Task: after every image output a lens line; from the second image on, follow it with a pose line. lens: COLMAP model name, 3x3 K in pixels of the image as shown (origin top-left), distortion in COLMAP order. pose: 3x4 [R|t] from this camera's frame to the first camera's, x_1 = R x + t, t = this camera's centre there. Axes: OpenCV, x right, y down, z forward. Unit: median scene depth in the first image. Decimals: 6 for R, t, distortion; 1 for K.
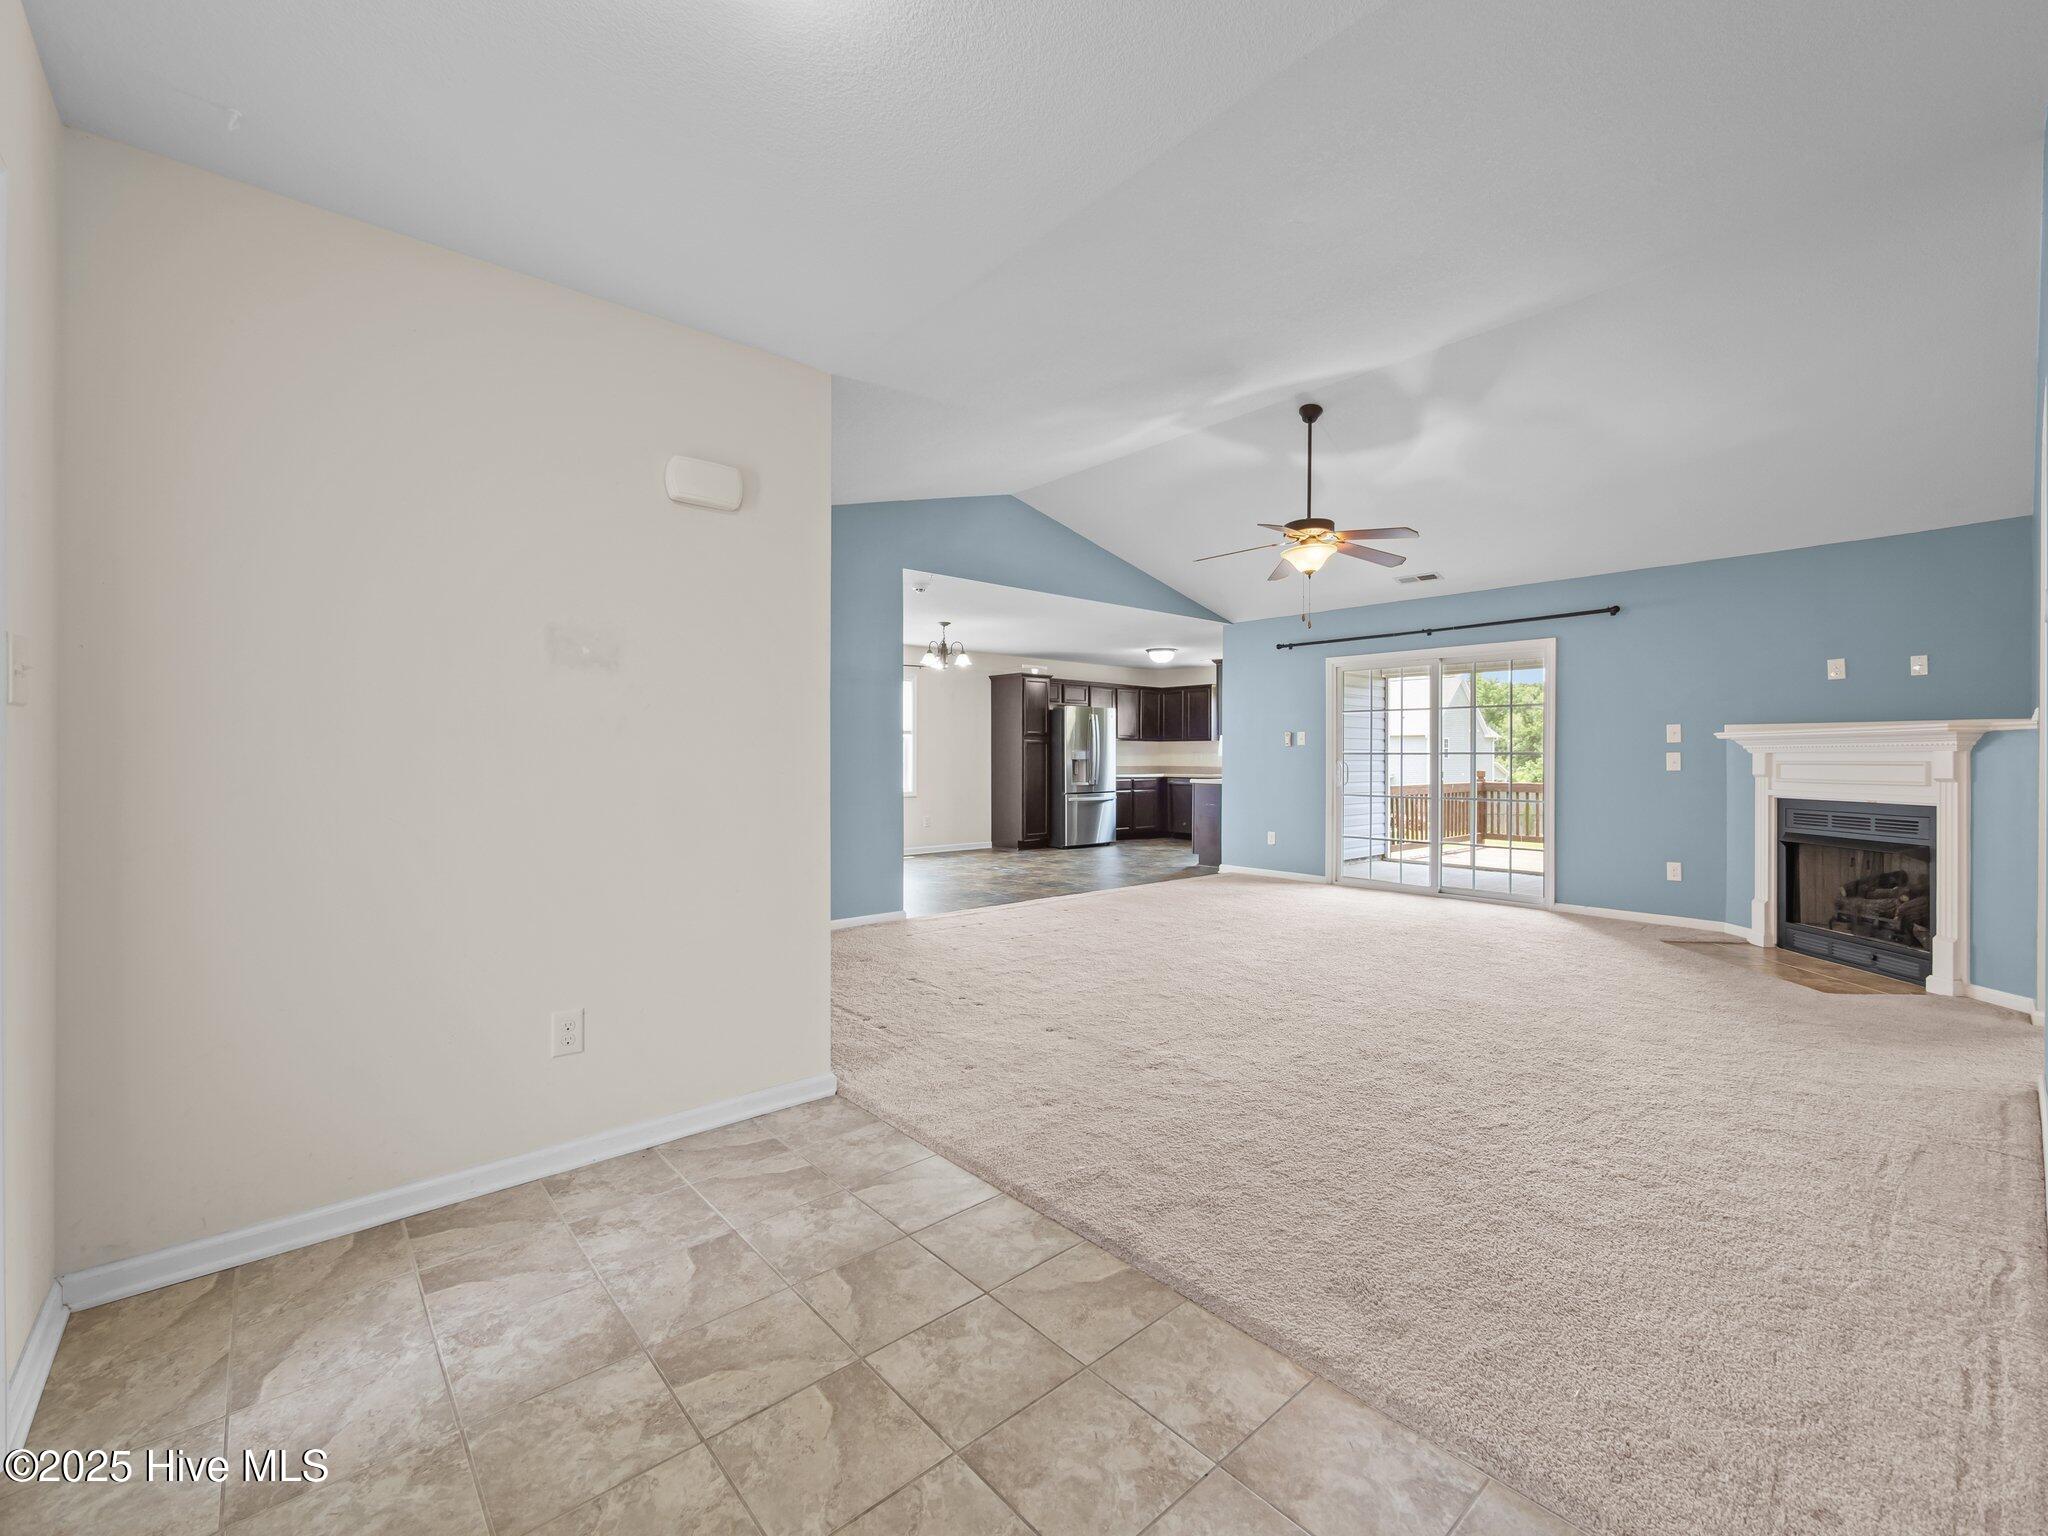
lens RADIAL K [[865.4, 0, 1039.6], [0, 865.4, 755.5], [0, 0, 1]] dist [-0.007071, 0.001107]
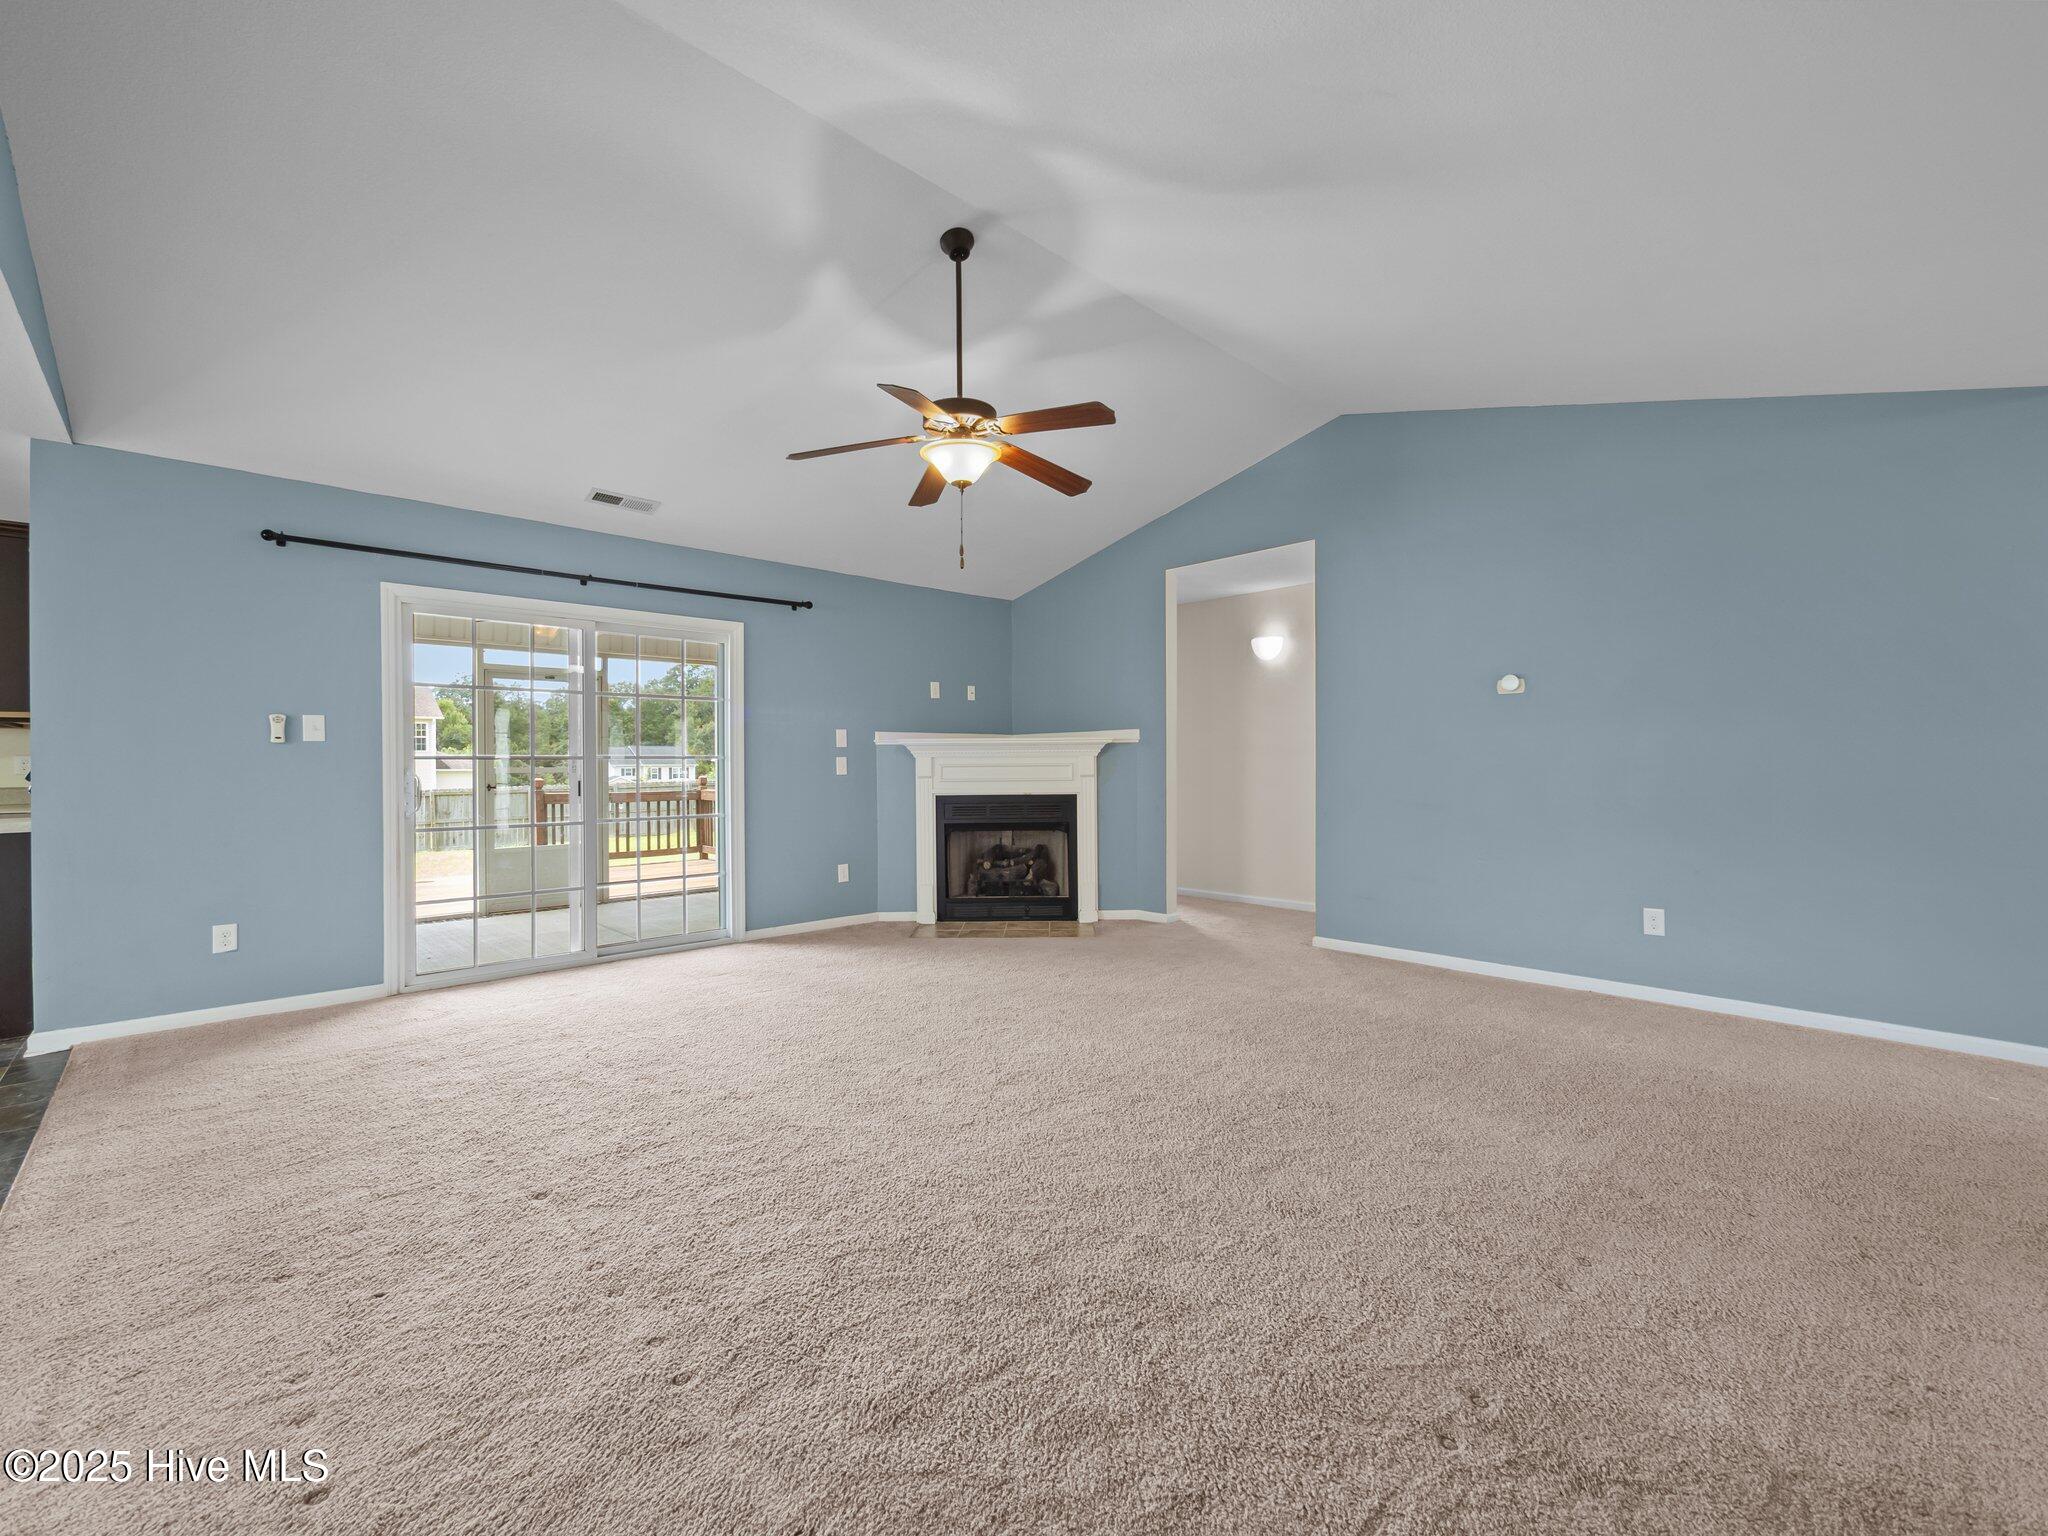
lens RADIAL K [[865.4, 0, 1025.4], [0, 865.4, 762.1], [0, 0, 1]] dist [-0.007071, 0.001107]
pose [[-0.040928, -0.004202, 0.999153, -0.222329], [0.002990, 0.999986, 0.004328, -0.000994], [-0.999158, 0.003164, -0.040915, 0.619358]]
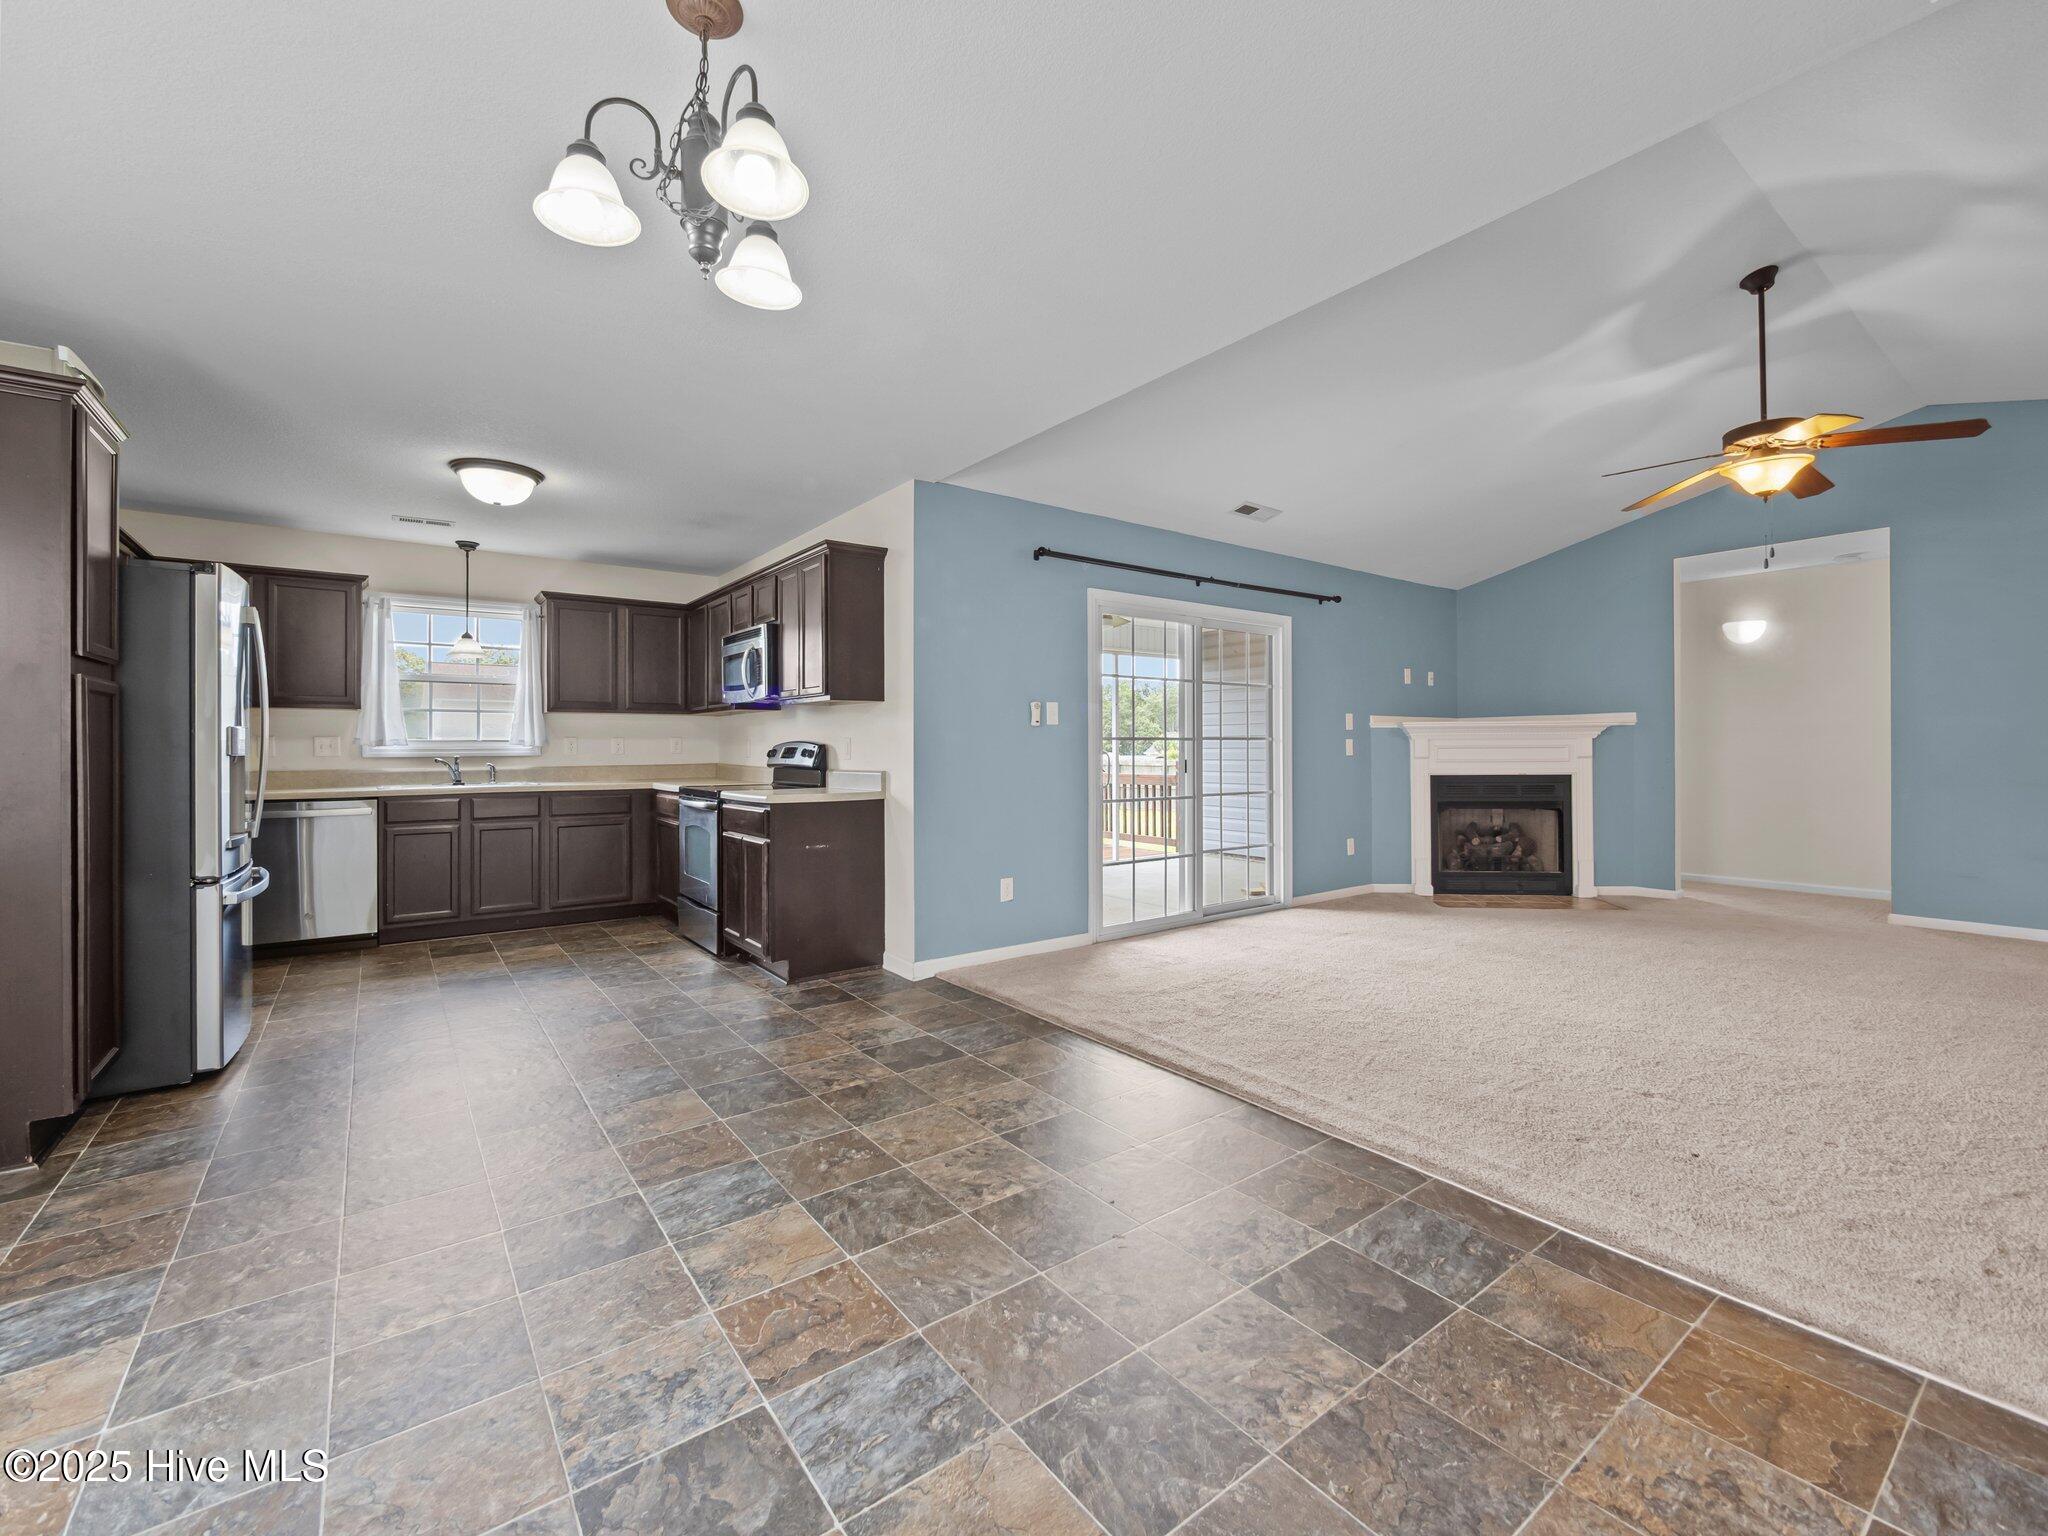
lens RADIAL K [[865.4, 0, 1029.4], [0, 865.4, 746.7], [0, 0, 1]] dist [-0.007071, 0.001107]
pose [[0.081125, -0.005760, 0.996687, -0.298979], [0.001361, 0.999983, 0.005668, -0.000299], [-0.996703, 0.000897, 0.081132, 0.989546]]
